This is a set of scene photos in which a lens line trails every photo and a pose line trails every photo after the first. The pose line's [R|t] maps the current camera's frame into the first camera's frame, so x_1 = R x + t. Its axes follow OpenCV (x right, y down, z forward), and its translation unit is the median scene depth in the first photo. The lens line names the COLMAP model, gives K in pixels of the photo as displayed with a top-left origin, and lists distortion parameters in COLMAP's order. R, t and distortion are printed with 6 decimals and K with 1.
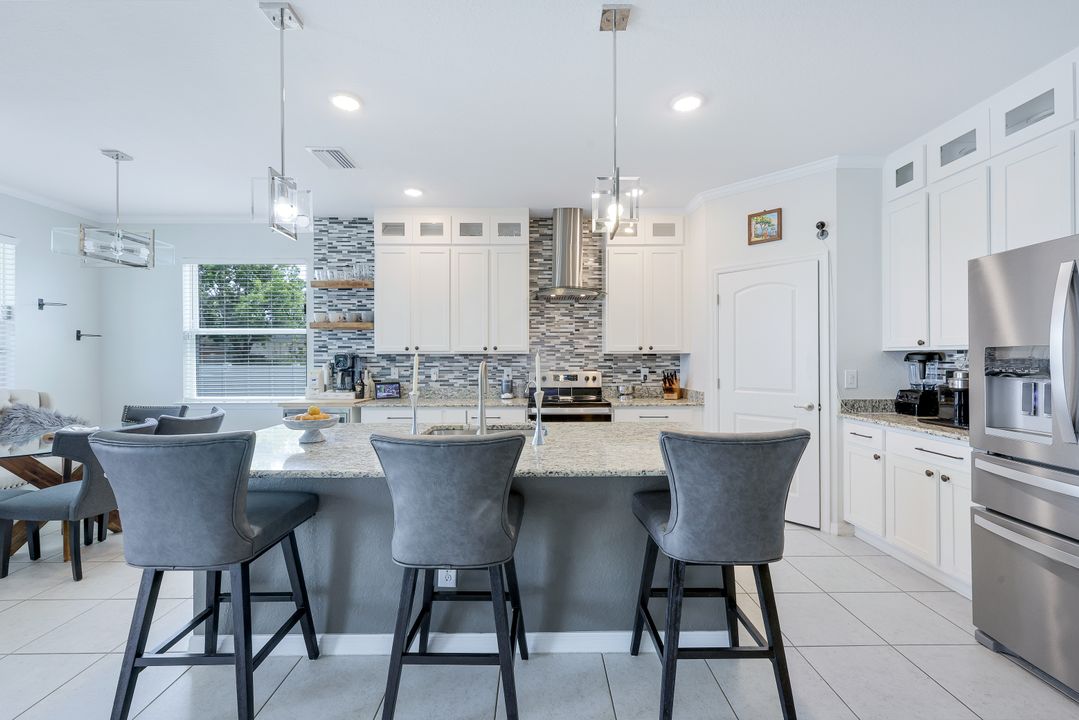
lens RADIAL K [[430.8, 0, 539.5], [0, 430.8, 360.0], [0, 0, 1]] dist [-0.000979, 0.000009]
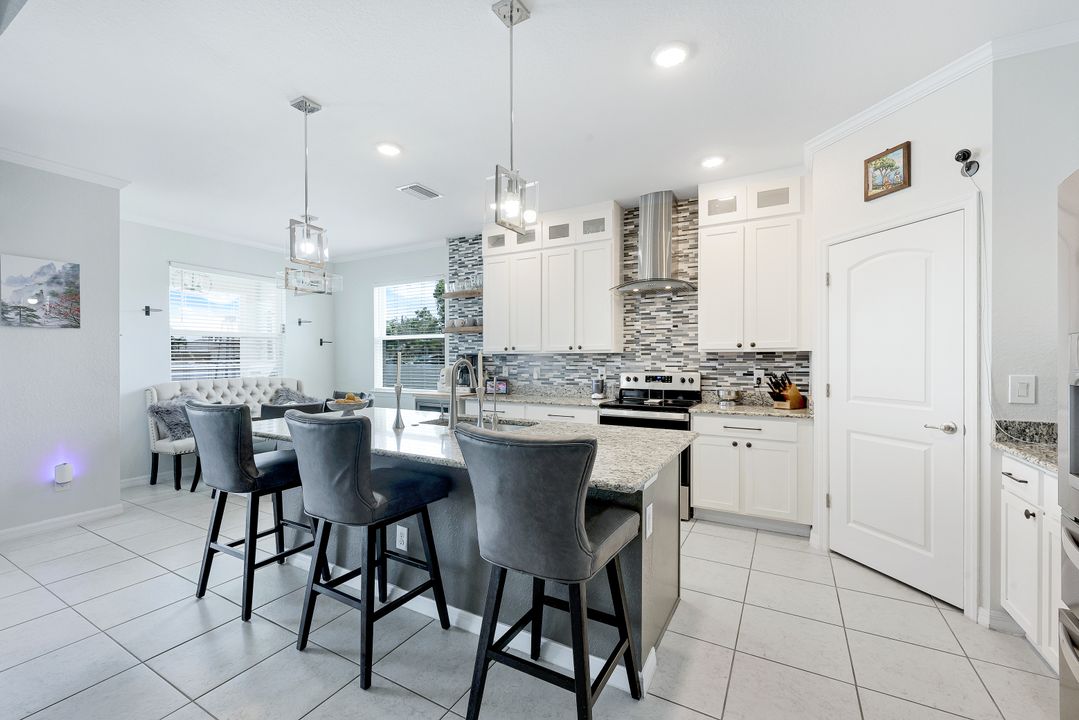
lens RADIAL K [[444.7, 0, 539.3], [0, 444.7, 364.8], [0, 0, 1]] dist [-0.001050, 0.000126]
pose [[0.866437, 0.007006, -0.499237, 0.317185], [-0.002689, 0.999953, 0.009366, 0.003195], [0.499279, -0.006772, 0.866415, 0.059203]]
